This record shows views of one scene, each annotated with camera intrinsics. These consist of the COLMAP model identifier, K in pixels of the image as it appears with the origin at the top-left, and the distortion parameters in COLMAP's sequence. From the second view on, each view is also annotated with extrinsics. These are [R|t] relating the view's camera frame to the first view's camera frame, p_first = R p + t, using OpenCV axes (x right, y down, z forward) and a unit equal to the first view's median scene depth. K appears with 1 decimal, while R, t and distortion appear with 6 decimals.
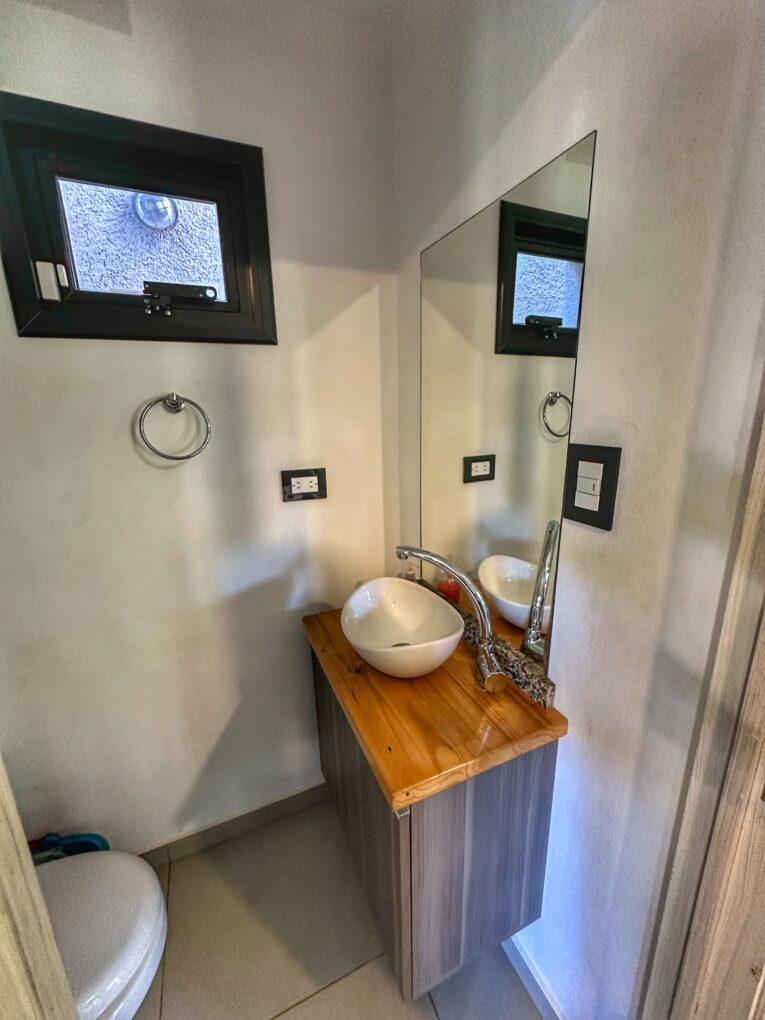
lens RADIAL K [[406.4, 0, 382.8], [0, 406.4, 507.8], [0, 0, 1]] dist [-0.005429, 0.000963]
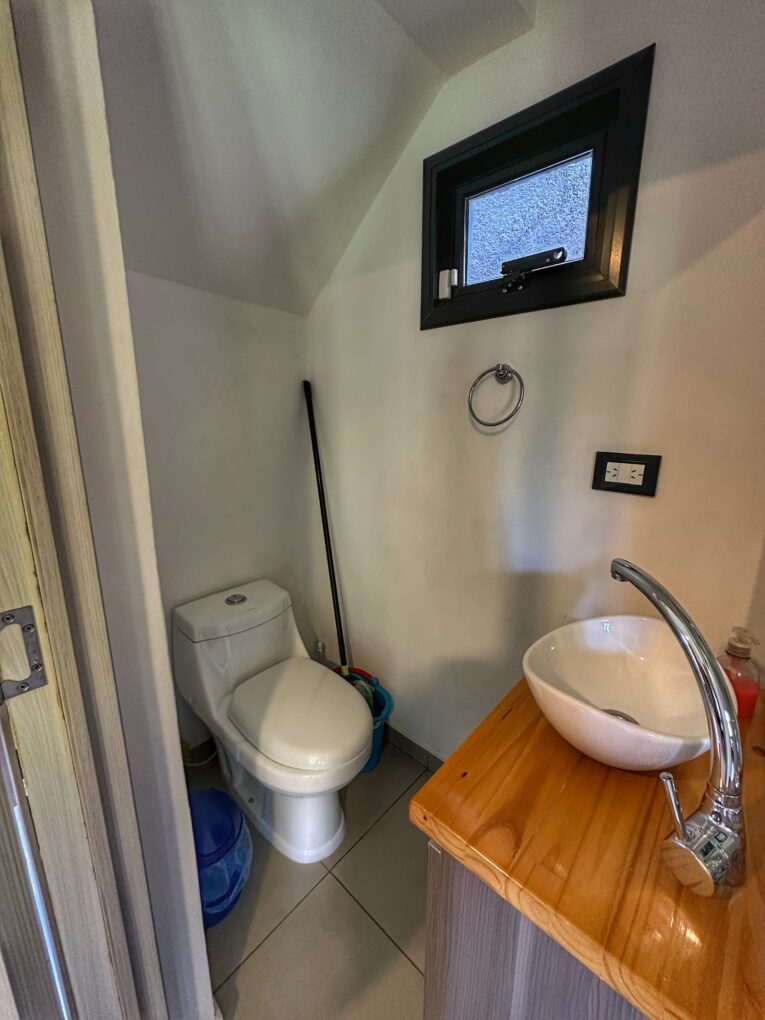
lens RADIAL K [[406.4, 0, 384.3], [0, 406.4, 508.0], [0, 0, 1]] dist [-0.005429, 0.000963]
pose [[0.412132, 0.223535, -0.883278, 0.384796], [-0.233247, 0.963017, 0.134883, 0.011767], [0.880763, 0.150432, 0.449029, 0.300943]]
